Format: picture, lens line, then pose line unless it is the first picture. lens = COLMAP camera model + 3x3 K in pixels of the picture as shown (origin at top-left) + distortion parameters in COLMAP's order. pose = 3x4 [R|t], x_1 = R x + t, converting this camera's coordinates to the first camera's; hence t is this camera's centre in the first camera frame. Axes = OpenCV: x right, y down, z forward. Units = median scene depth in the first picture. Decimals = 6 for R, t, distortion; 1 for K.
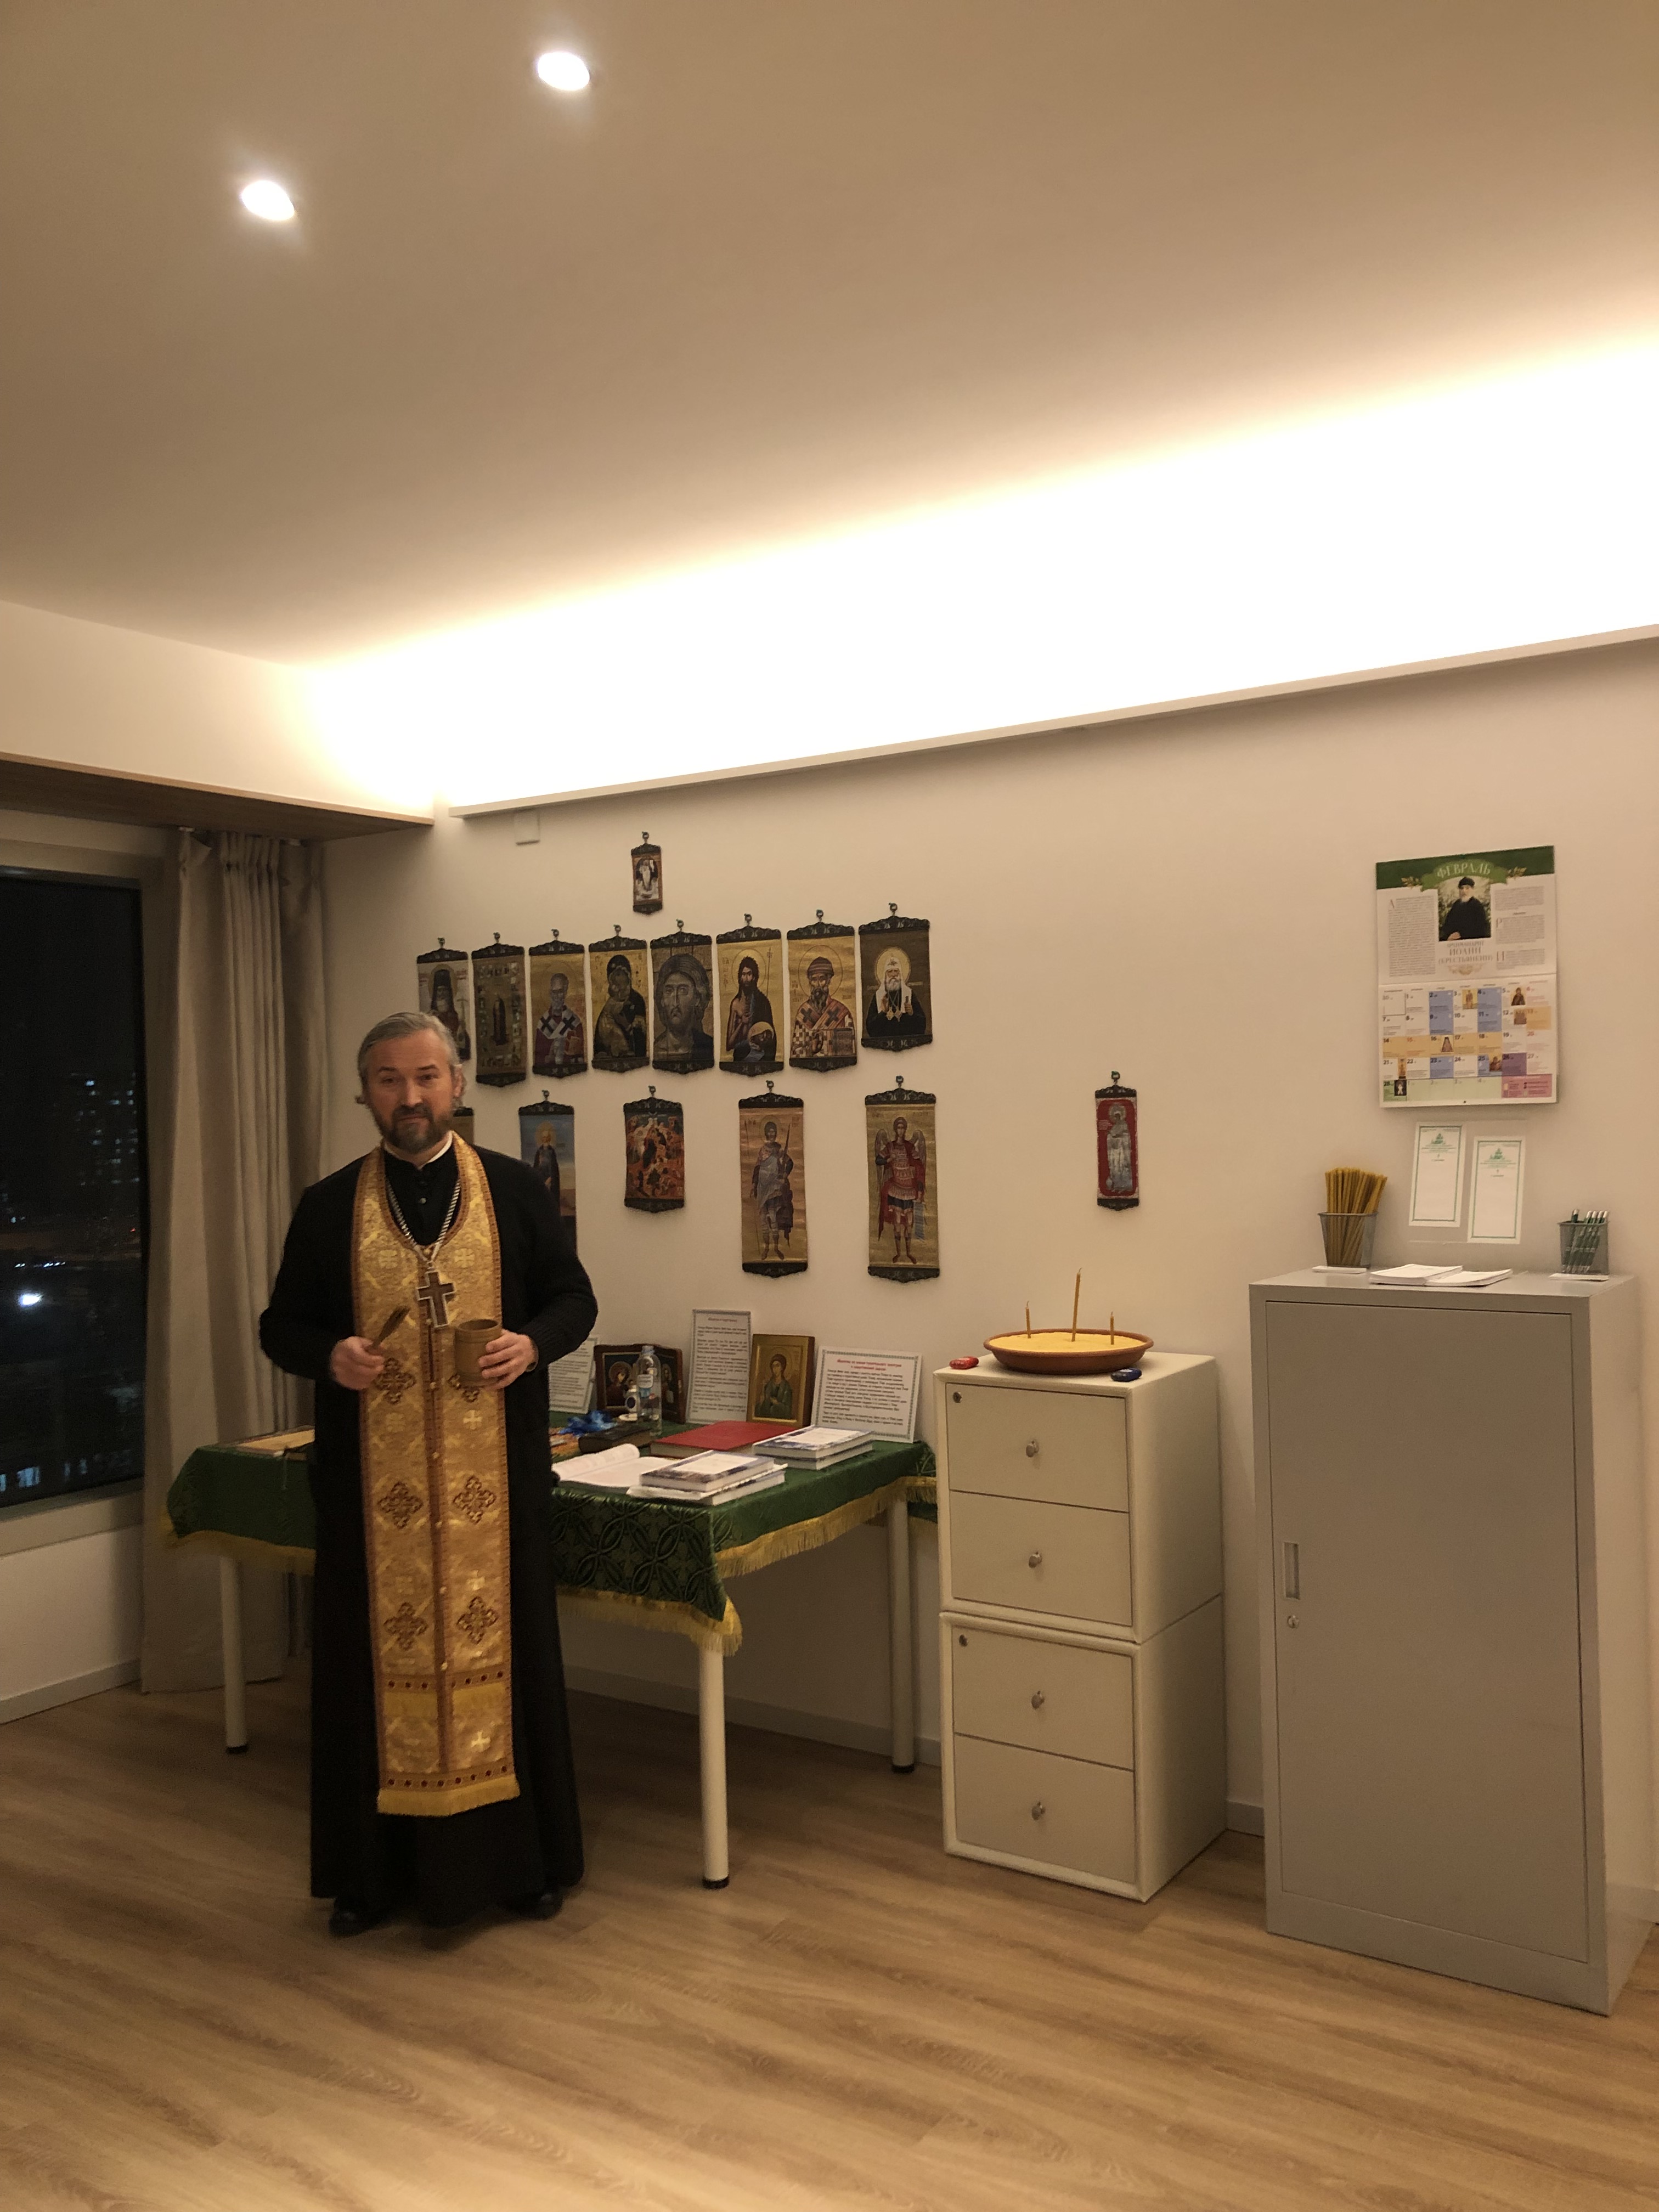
lens RADIAL K [[1785.2, 0, 903.0], [0, 1785.2, 1107.8], [0, 0, 1]] dist [0.032262, -0.063443]
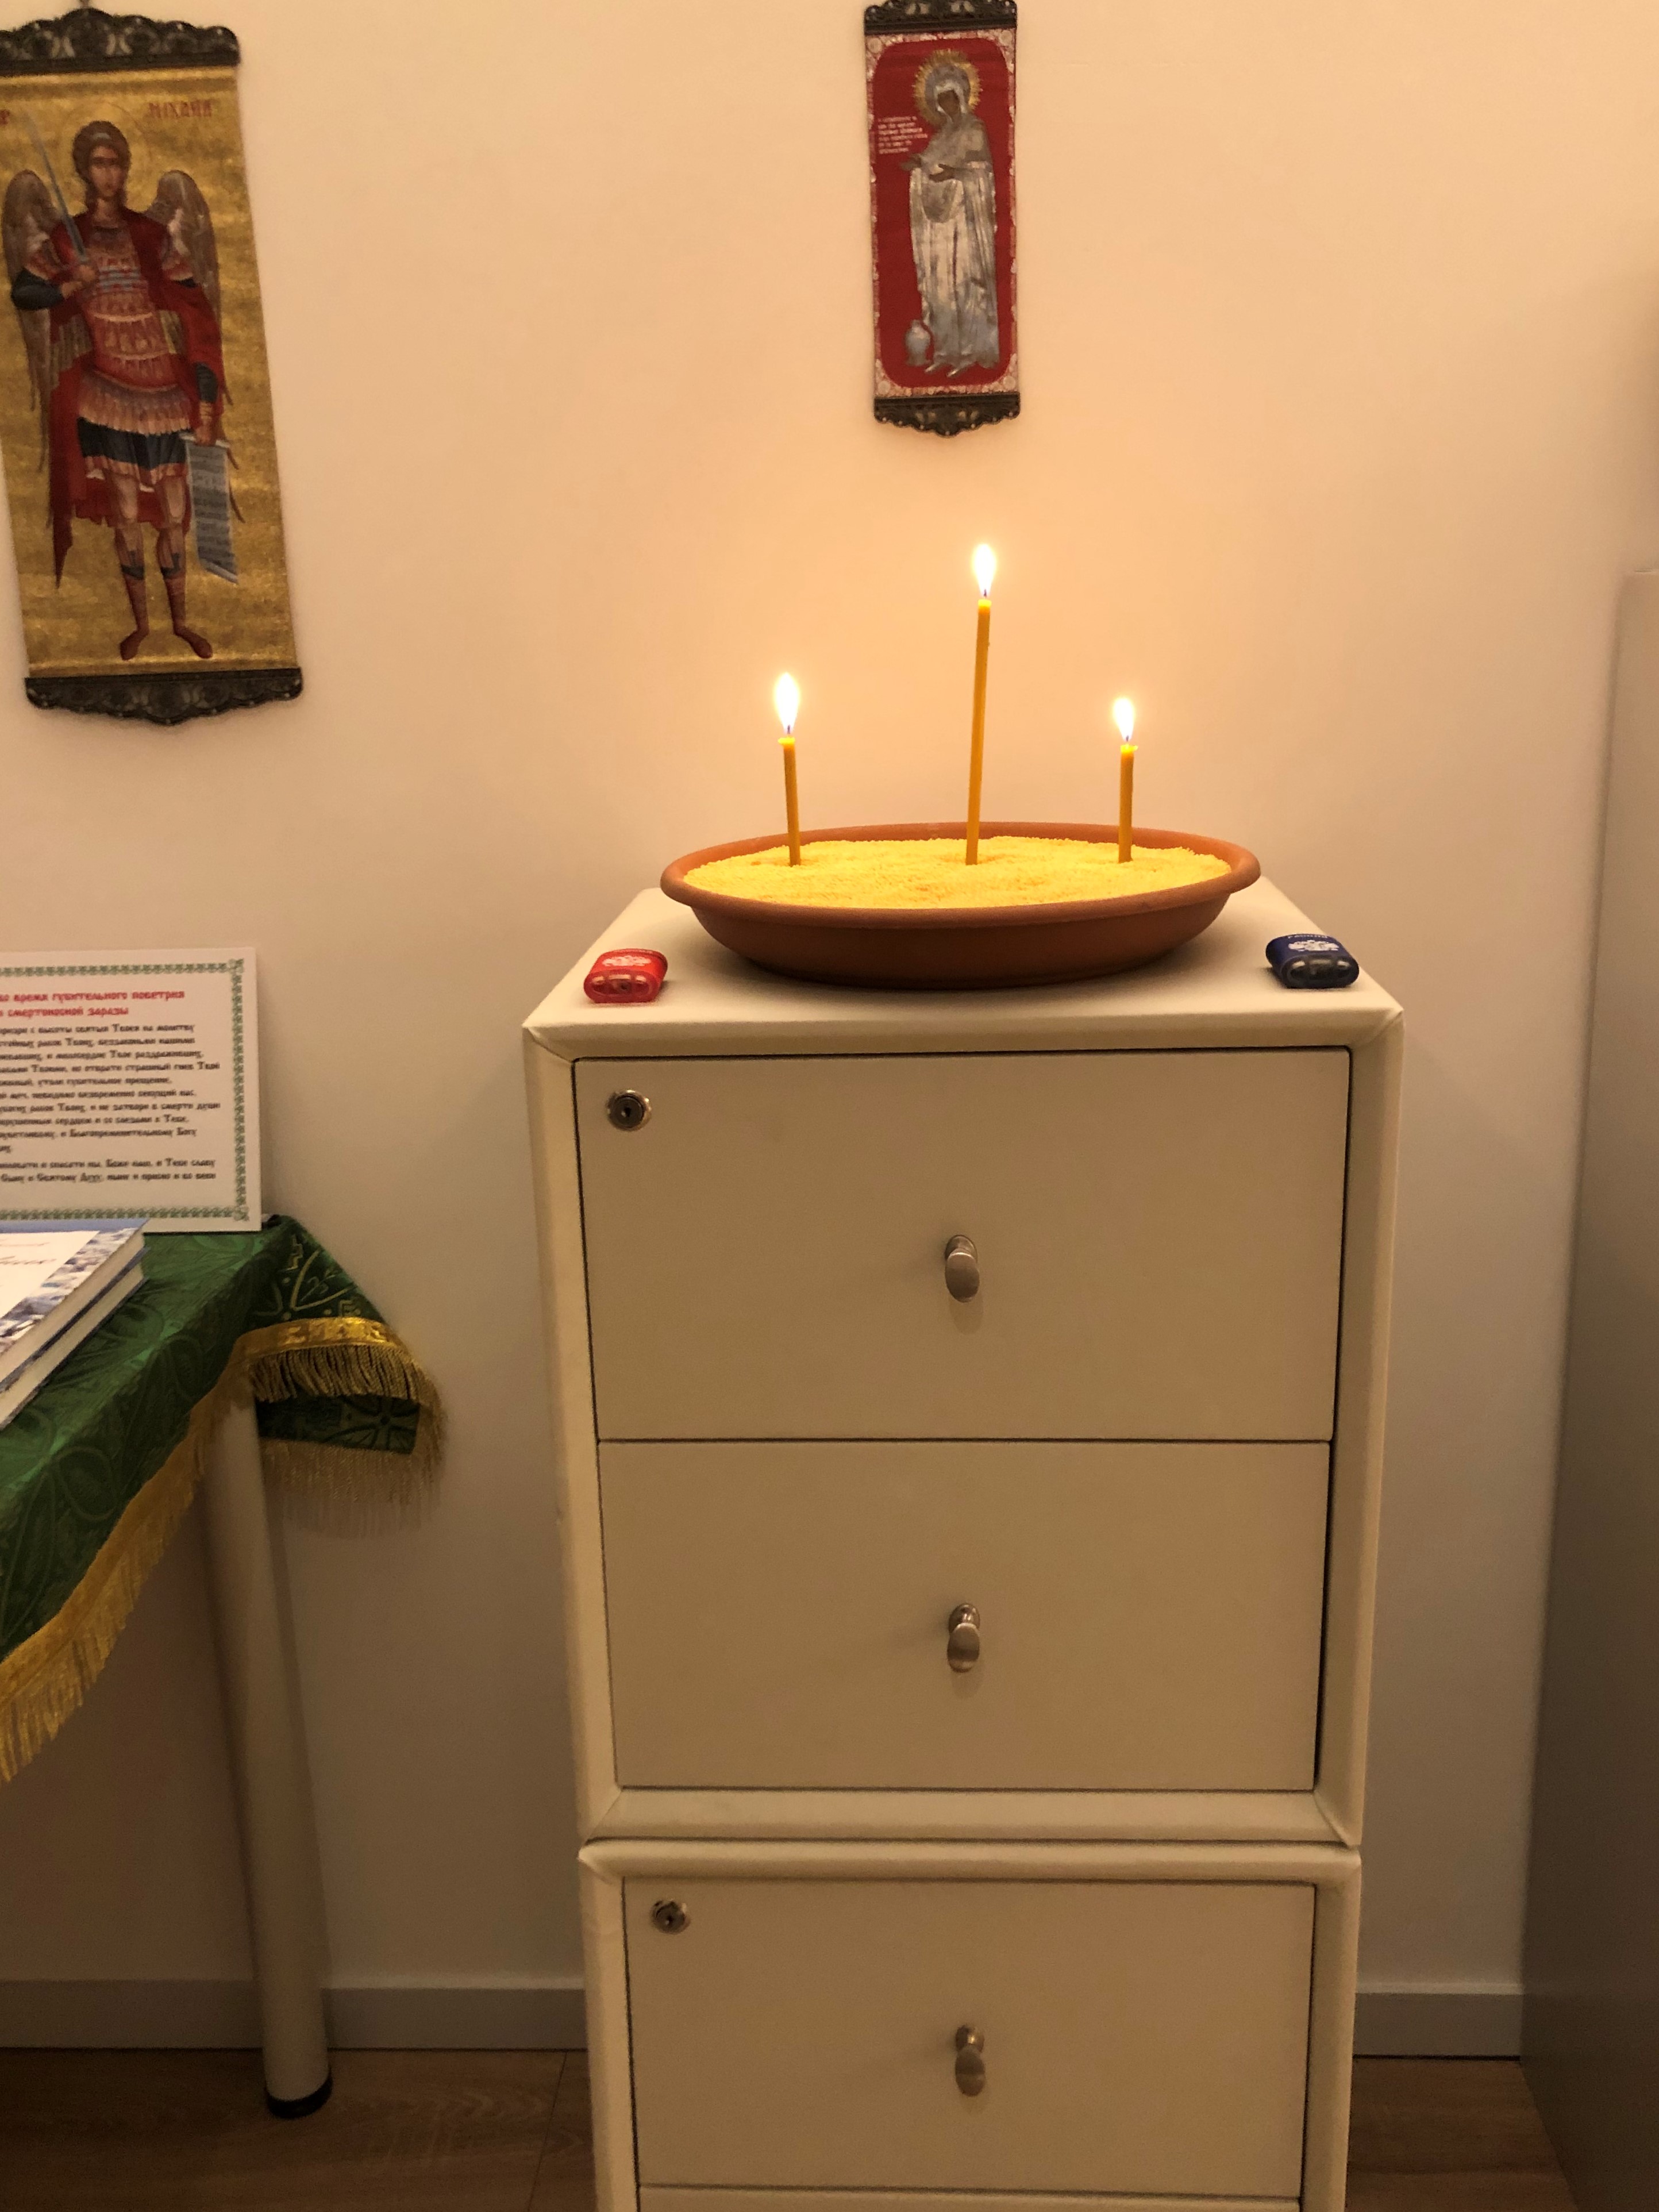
lens RADIAL K [[1785.1, 0, 843.7], [0, 1785.1, 1087.0], [0, 0, 1]] dist [0.032262, -0.063443]
pose [[0.860341, -0.131988, 0.492335, -0.059136], [0.010740, 0.970372, 0.241375, 0.085748], [-0.509607, -0.202377, 0.836268, 0.677050]]
